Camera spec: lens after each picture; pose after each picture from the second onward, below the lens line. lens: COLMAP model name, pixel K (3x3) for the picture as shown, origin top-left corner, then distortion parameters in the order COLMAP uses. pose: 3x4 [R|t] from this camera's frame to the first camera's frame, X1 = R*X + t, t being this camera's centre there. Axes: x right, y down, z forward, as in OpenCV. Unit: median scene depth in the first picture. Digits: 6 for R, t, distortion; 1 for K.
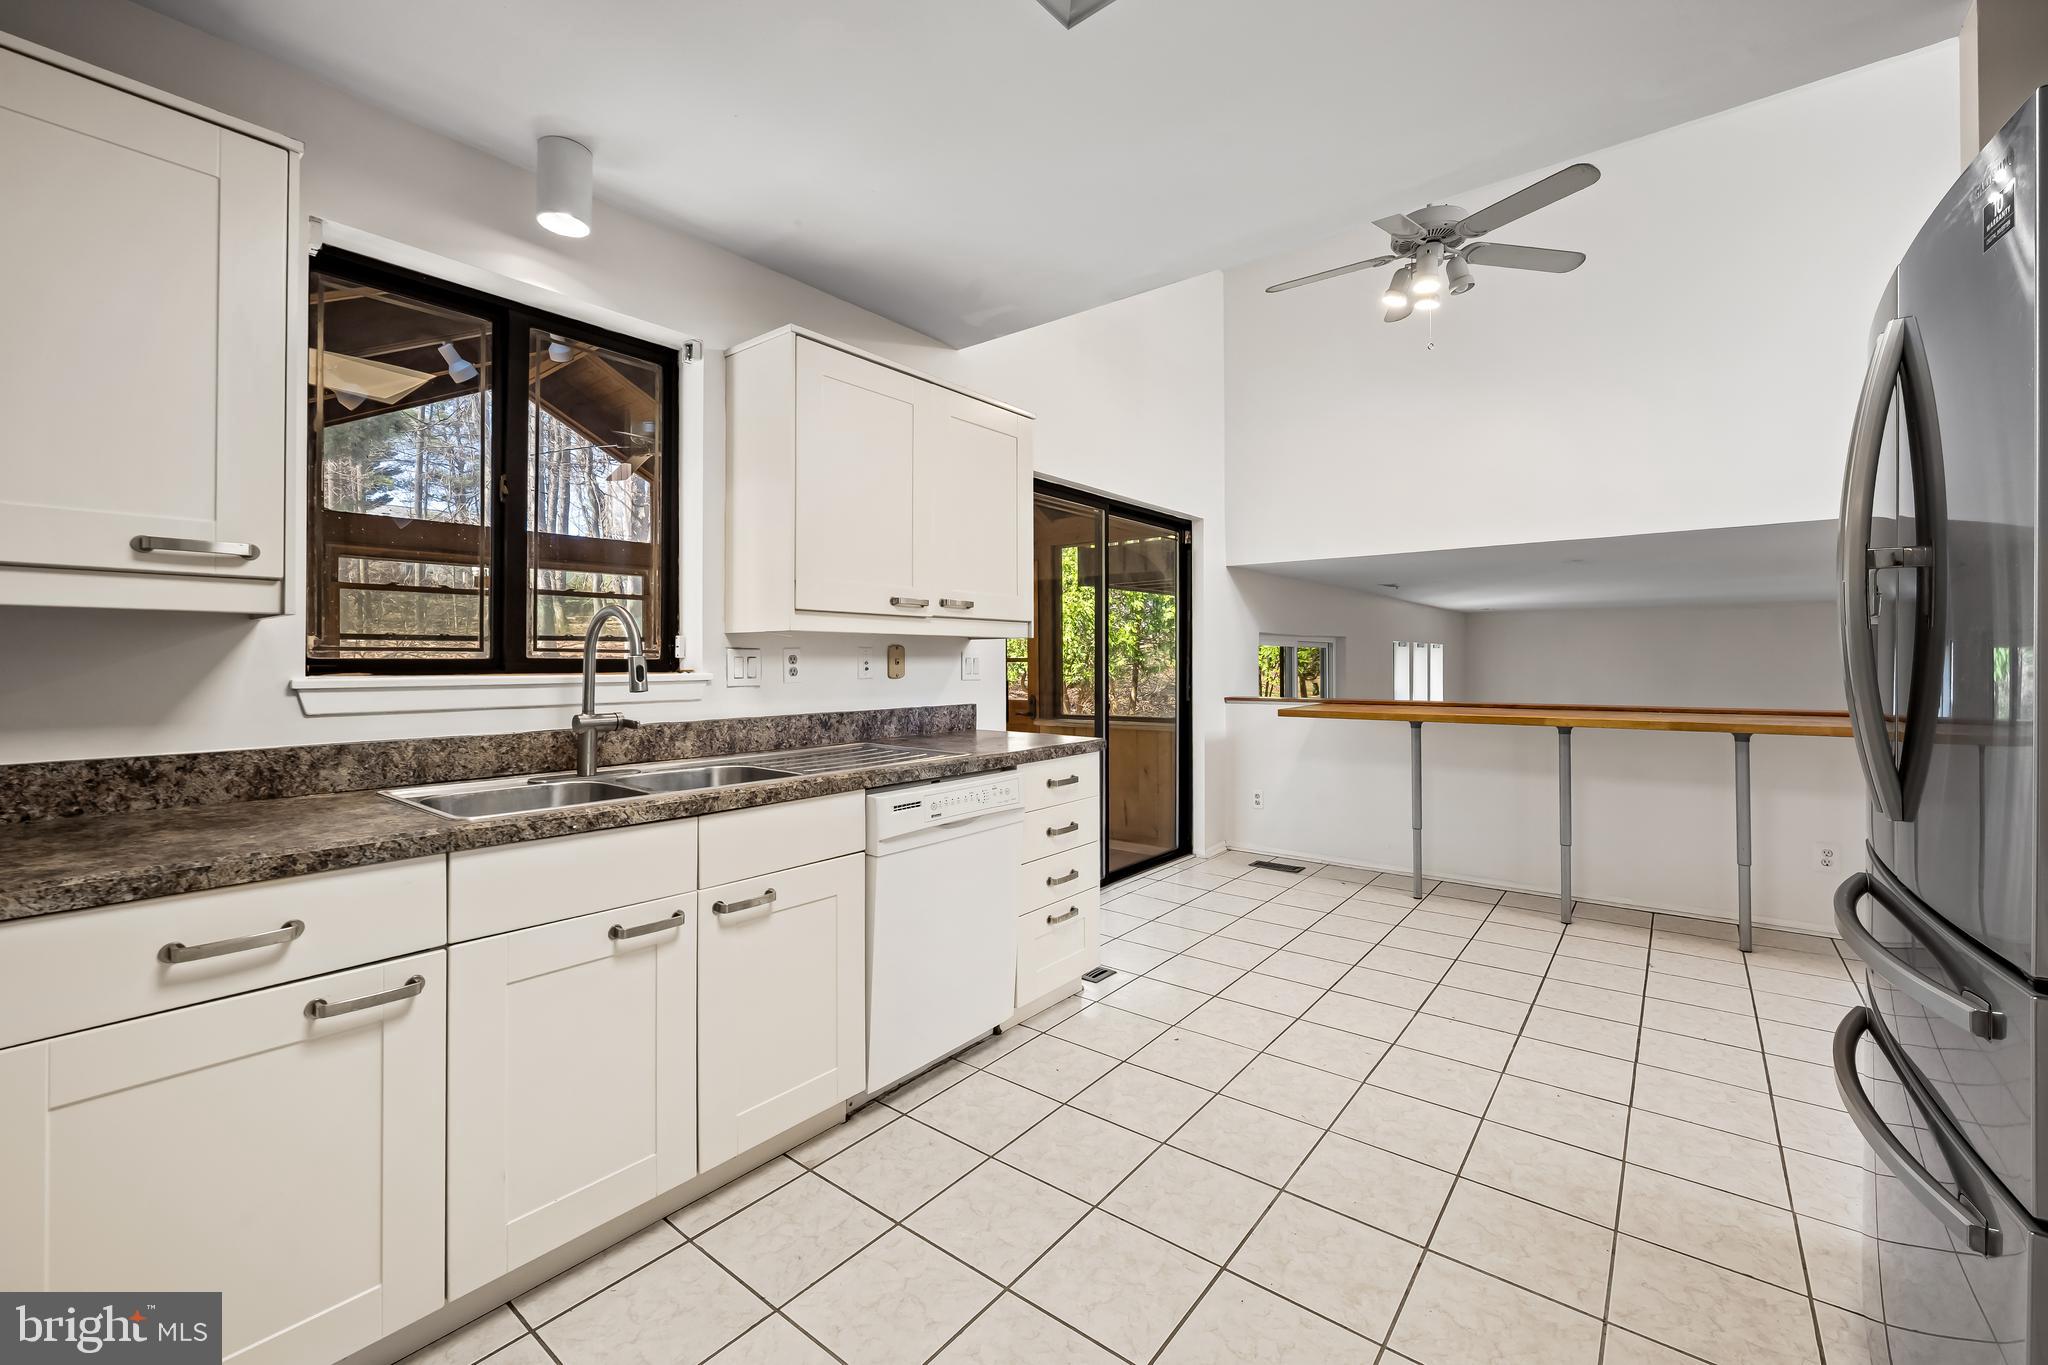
lens RADIAL K [[828.3, 0, 1026.1], [0, 828.3, 657.8], [0, 0, 1]] dist [-0.006644, 0.000219]
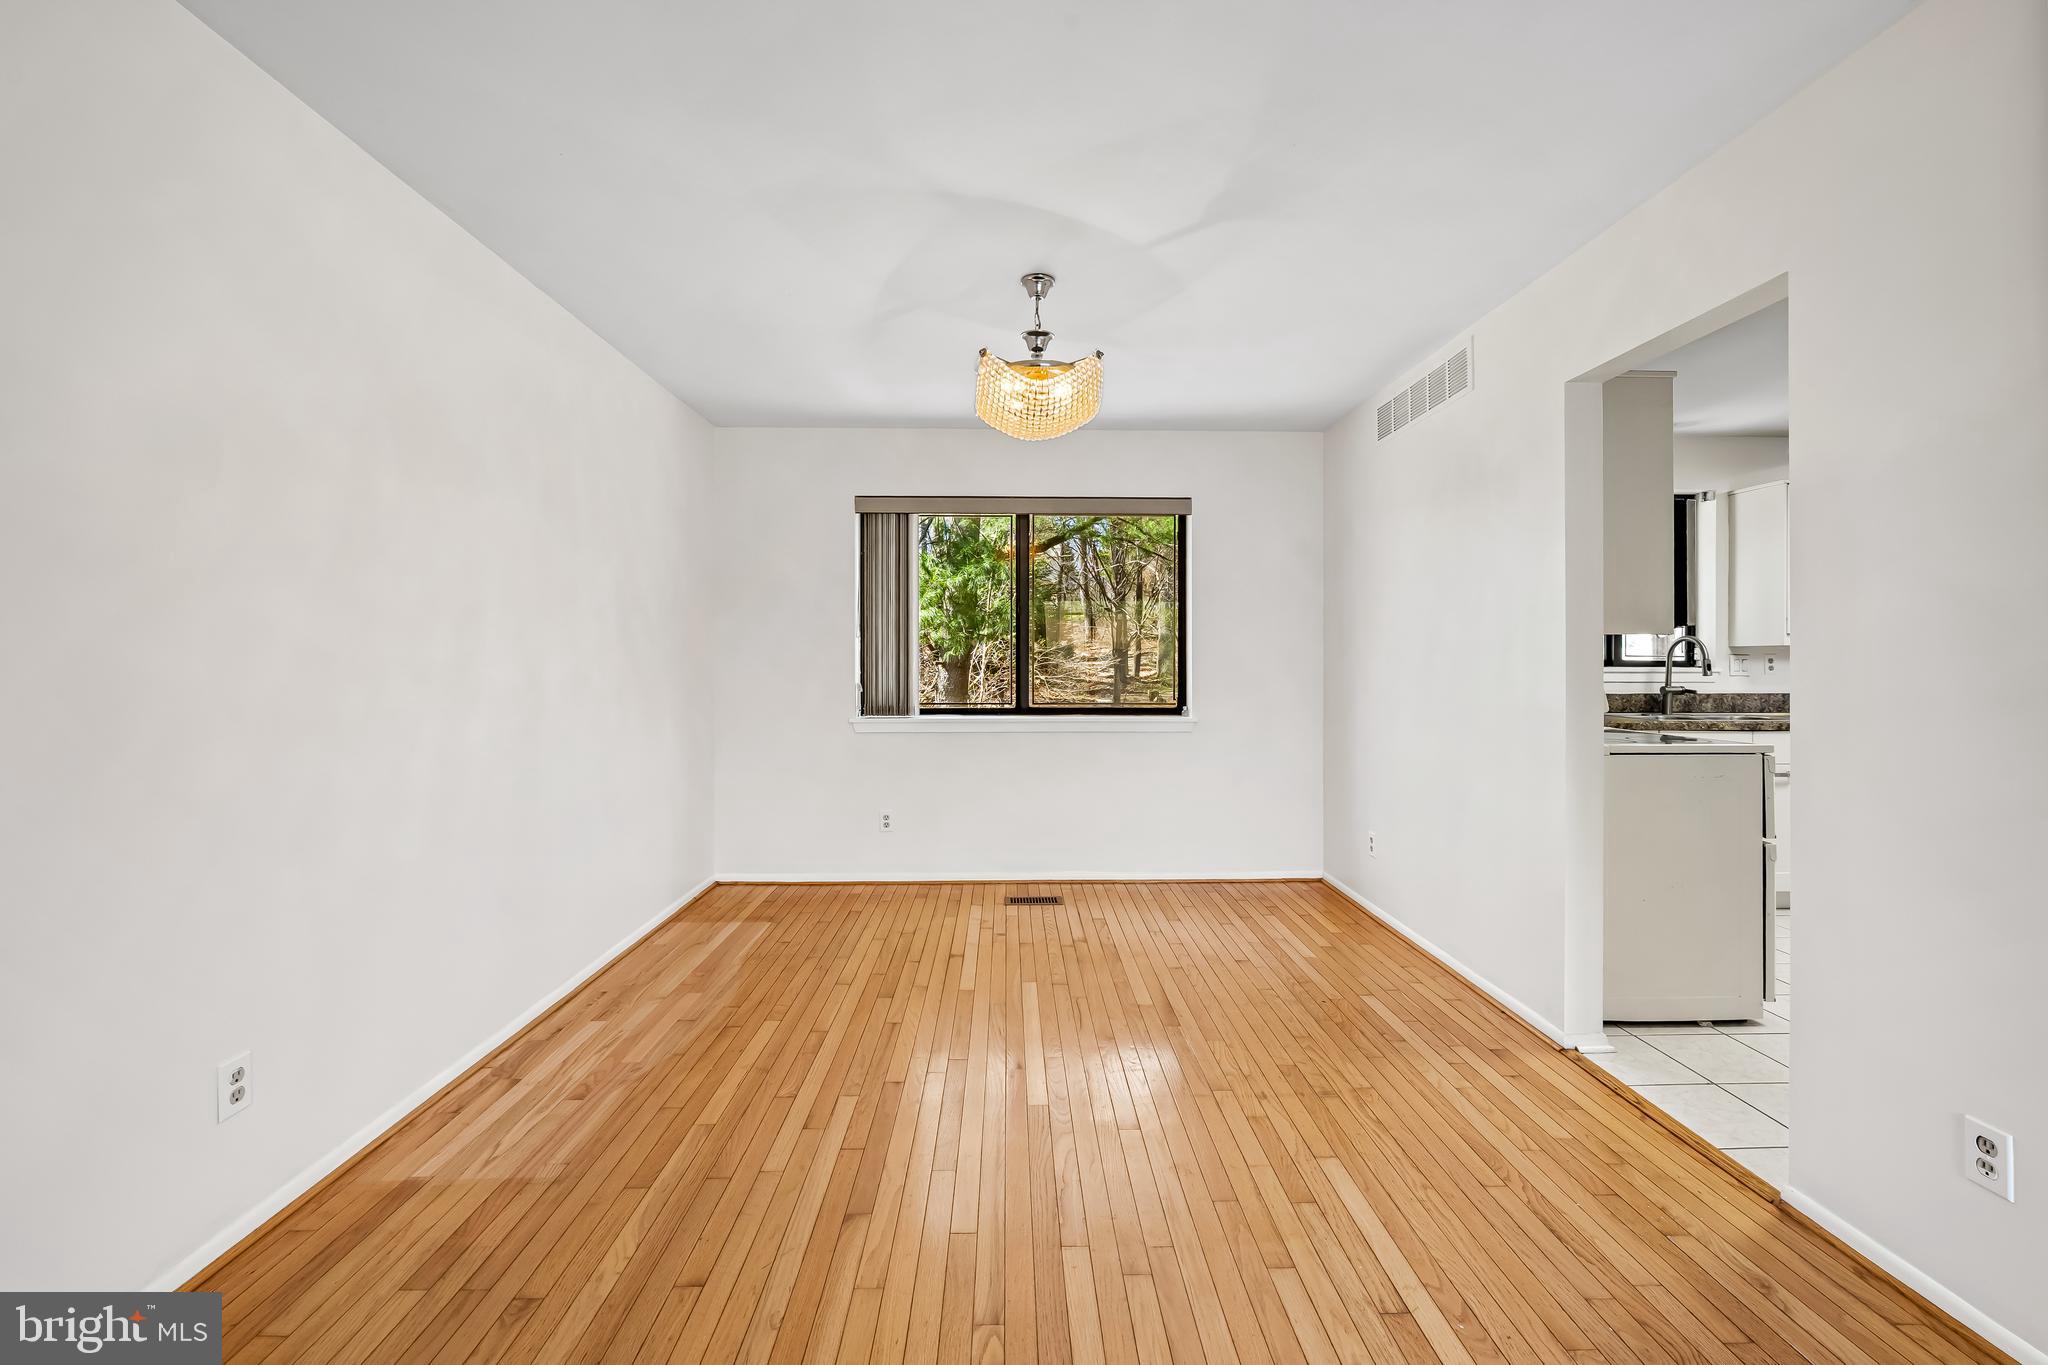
lens RADIAL K [[828.3, 0, 1026.1], [0, 828.3, 657.8], [0, 0, 1]] dist [-0.006644, 0.000219]
pose [[0.645048, 0.001684, -0.764140, 0.026296], [0.000289, 0.999997, 0.002448, -0.009587], [0.764142, -0.001801, 0.645046, -1.358931]]
